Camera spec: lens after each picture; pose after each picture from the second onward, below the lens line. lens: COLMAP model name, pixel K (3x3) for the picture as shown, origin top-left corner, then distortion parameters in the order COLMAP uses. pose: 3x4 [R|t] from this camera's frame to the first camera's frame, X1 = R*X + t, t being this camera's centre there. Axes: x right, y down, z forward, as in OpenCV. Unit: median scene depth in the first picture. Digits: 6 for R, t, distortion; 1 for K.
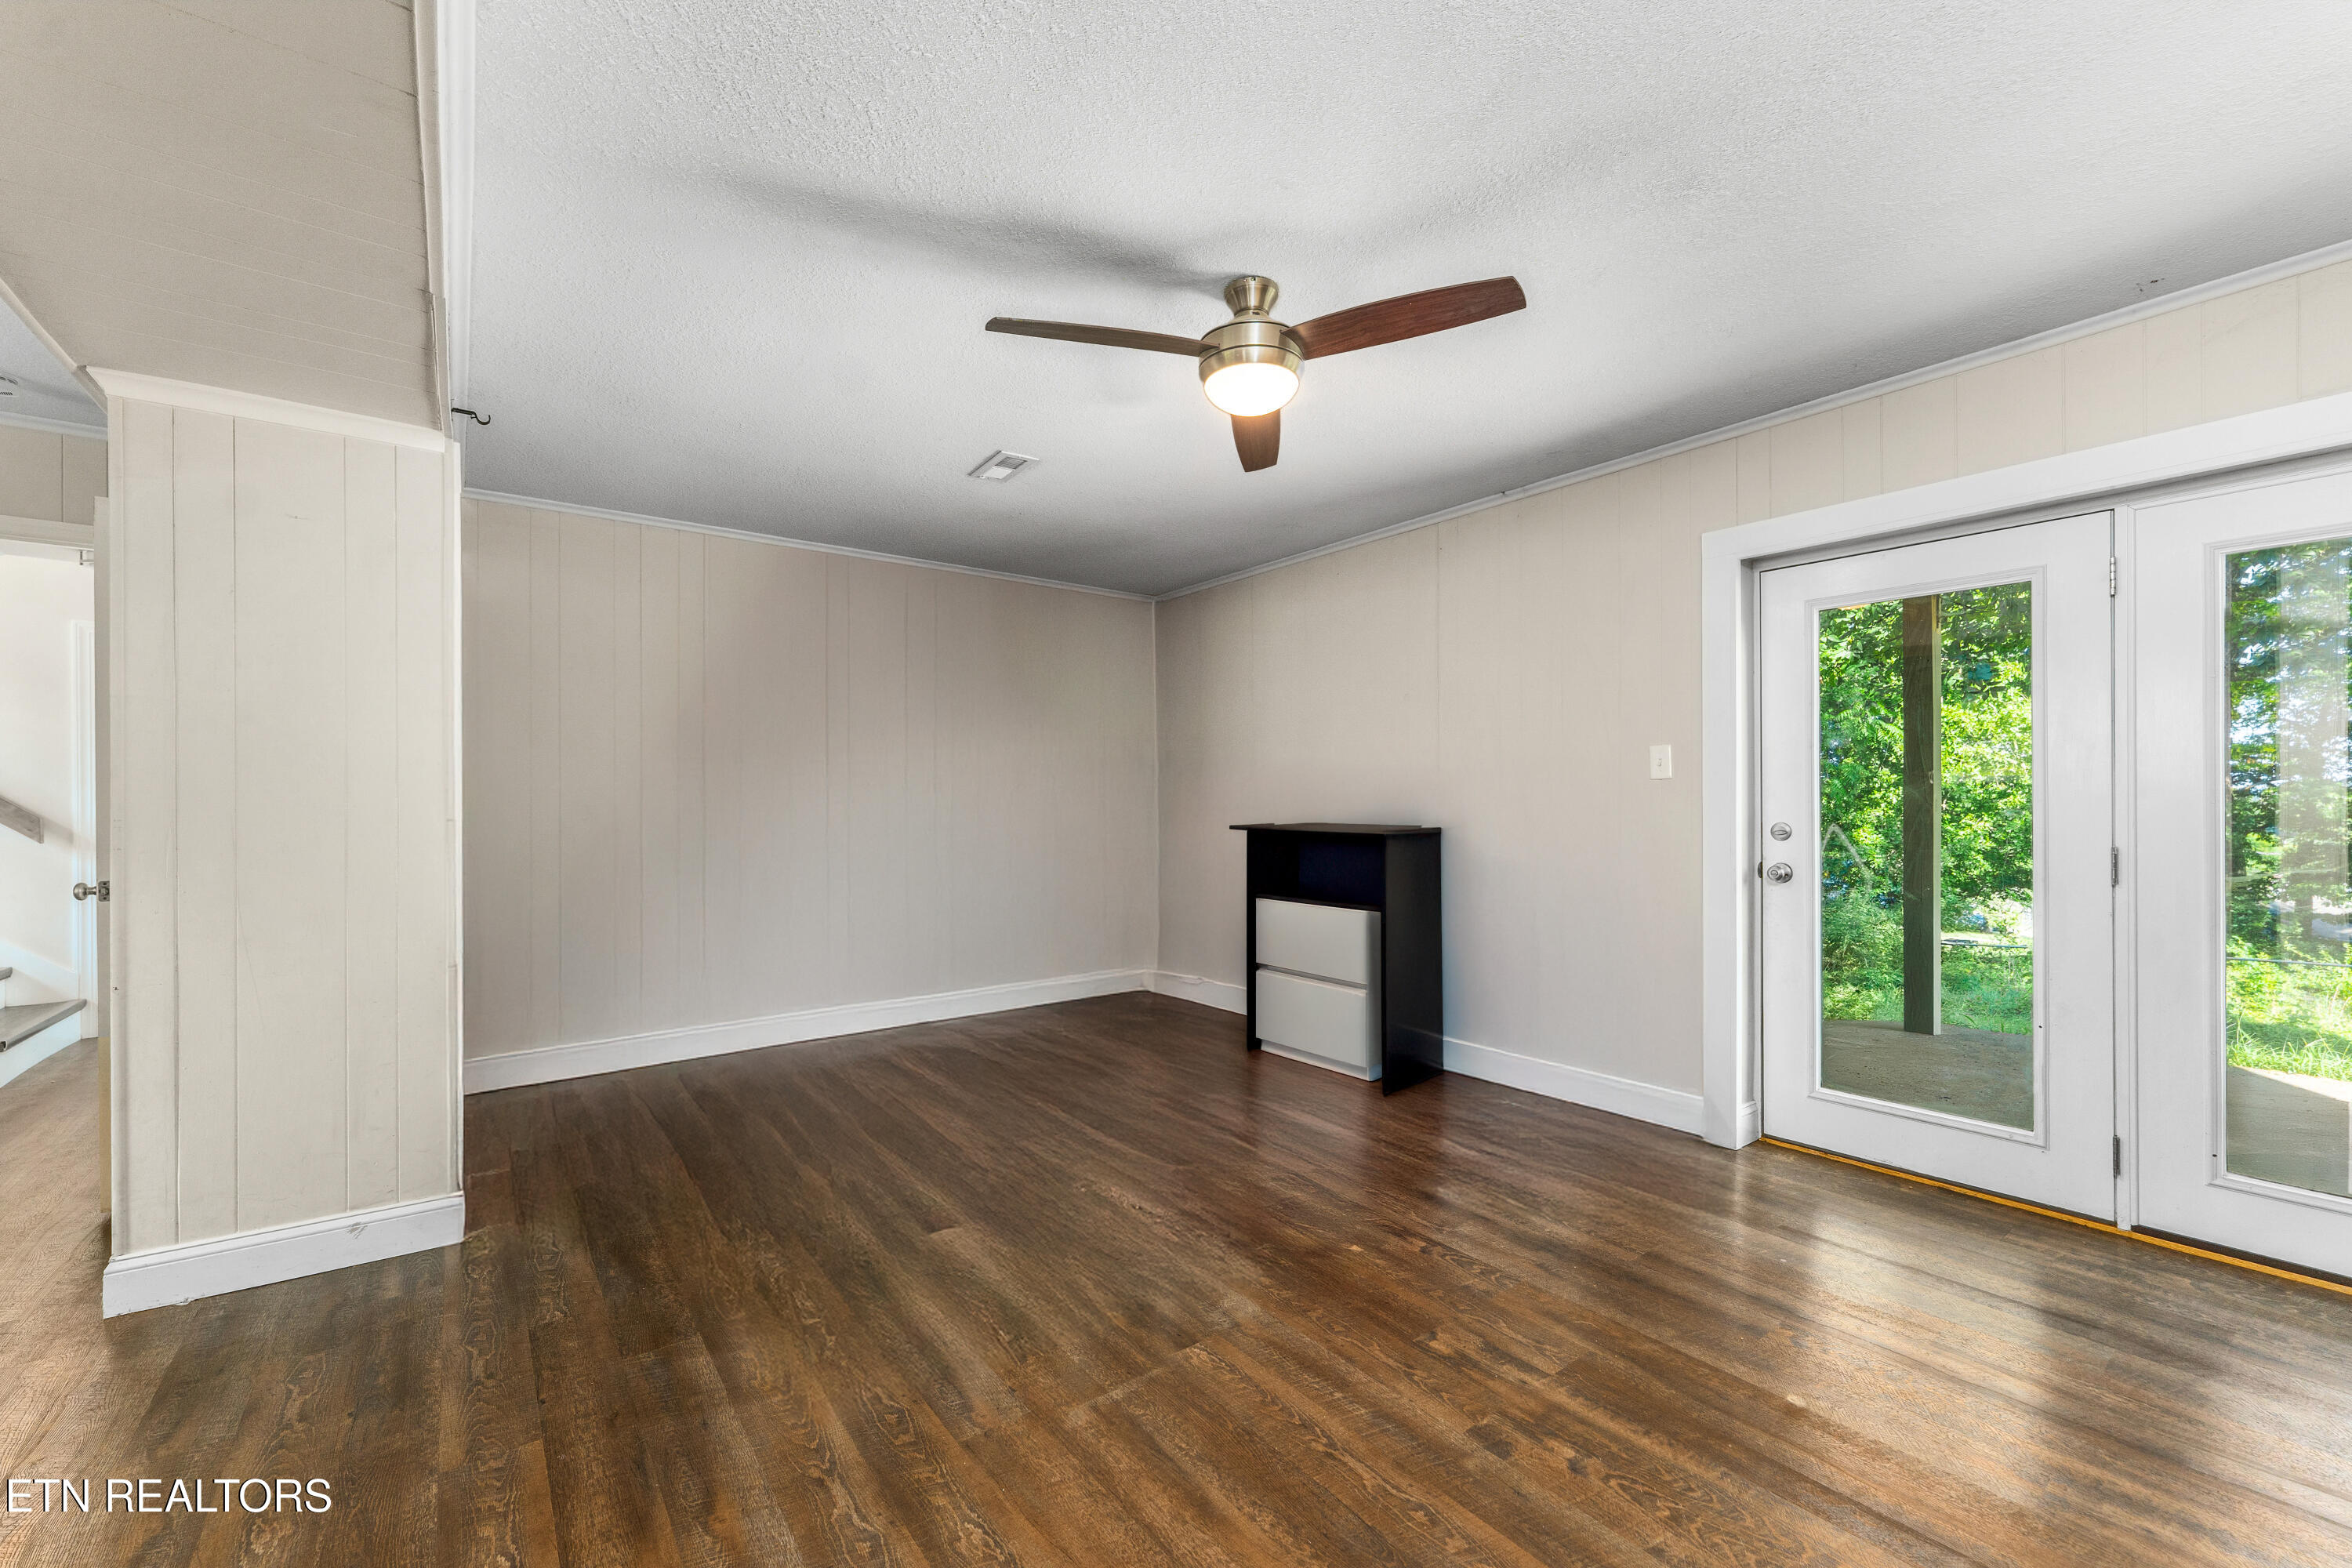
lens RADIAL K [[940.9, 0, 1177.9], [0, 940.9, 800.0], [0, 0, 1]] dist [-0.001576, -0.000115]
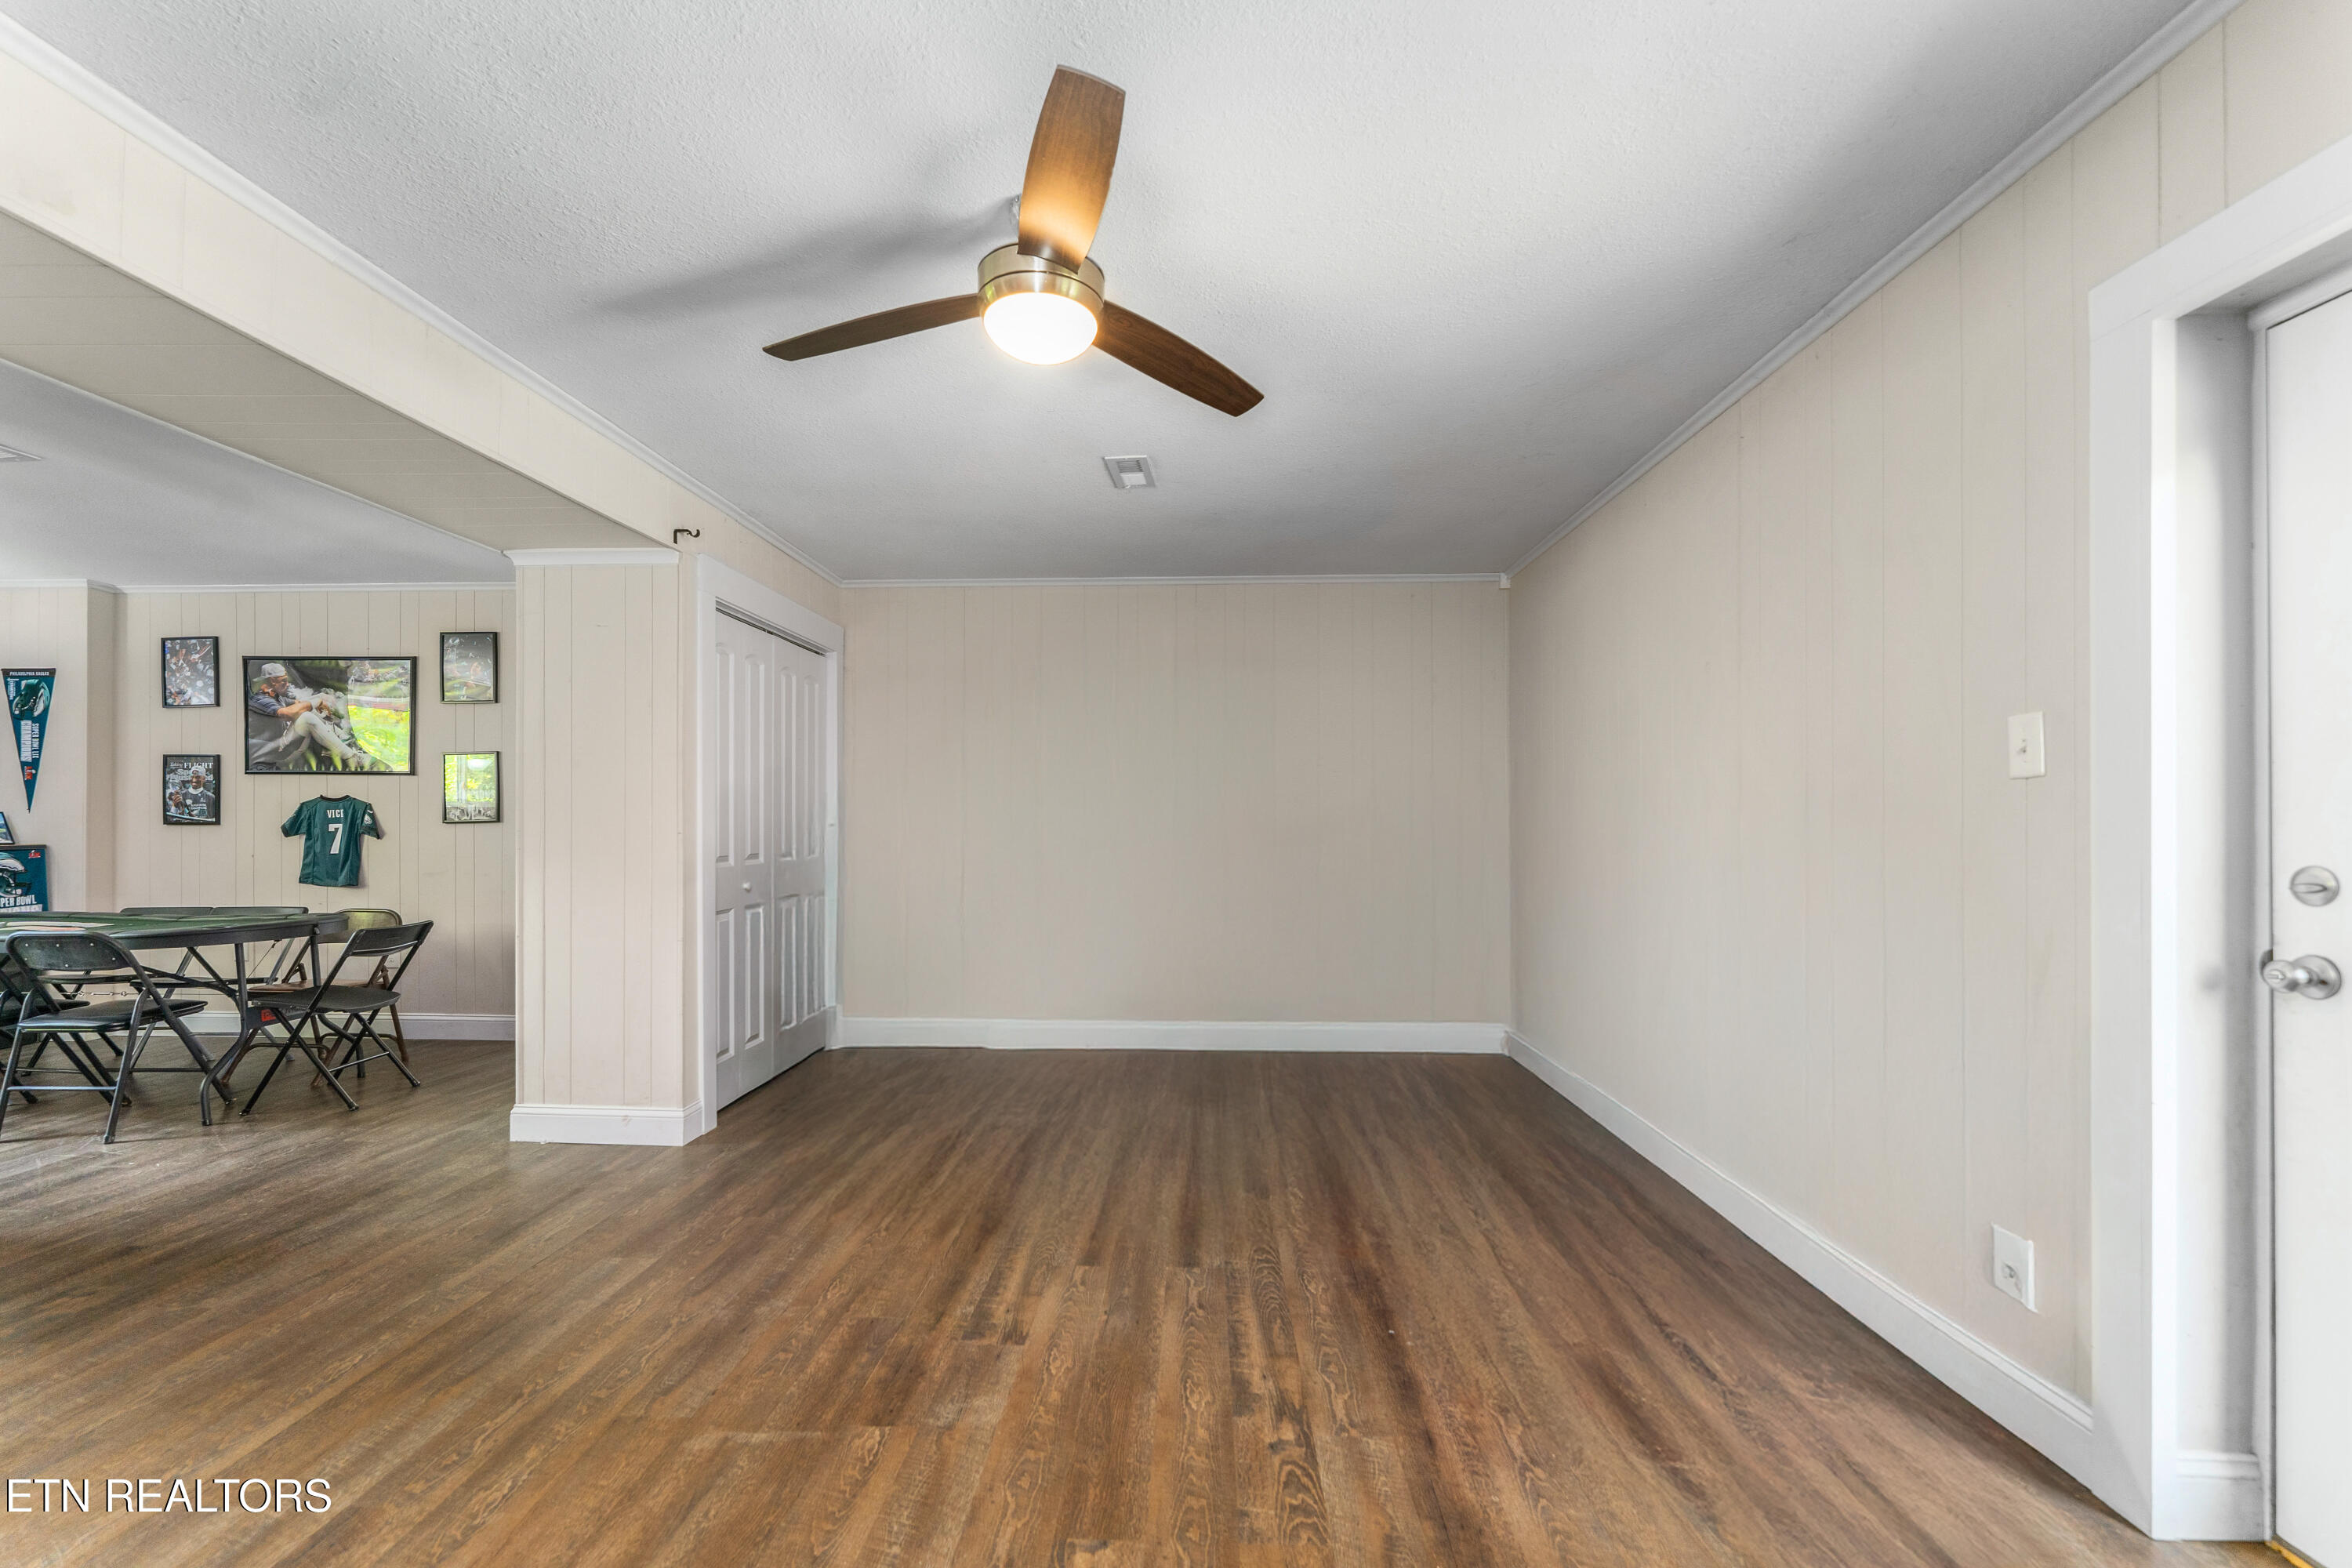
lens RADIAL K [[951.8, 0, 1177.3], [0, 951.8, 820.7], [0, 0, 1]] dist [-0.000578, 0.000115]
pose [[0.778336, 0.000531, -0.627847, 0.674043], [-0.000830, 1.000000, -0.000183, 0.003791], [0.627847, 0.000664, 0.778337, 0.397334]]
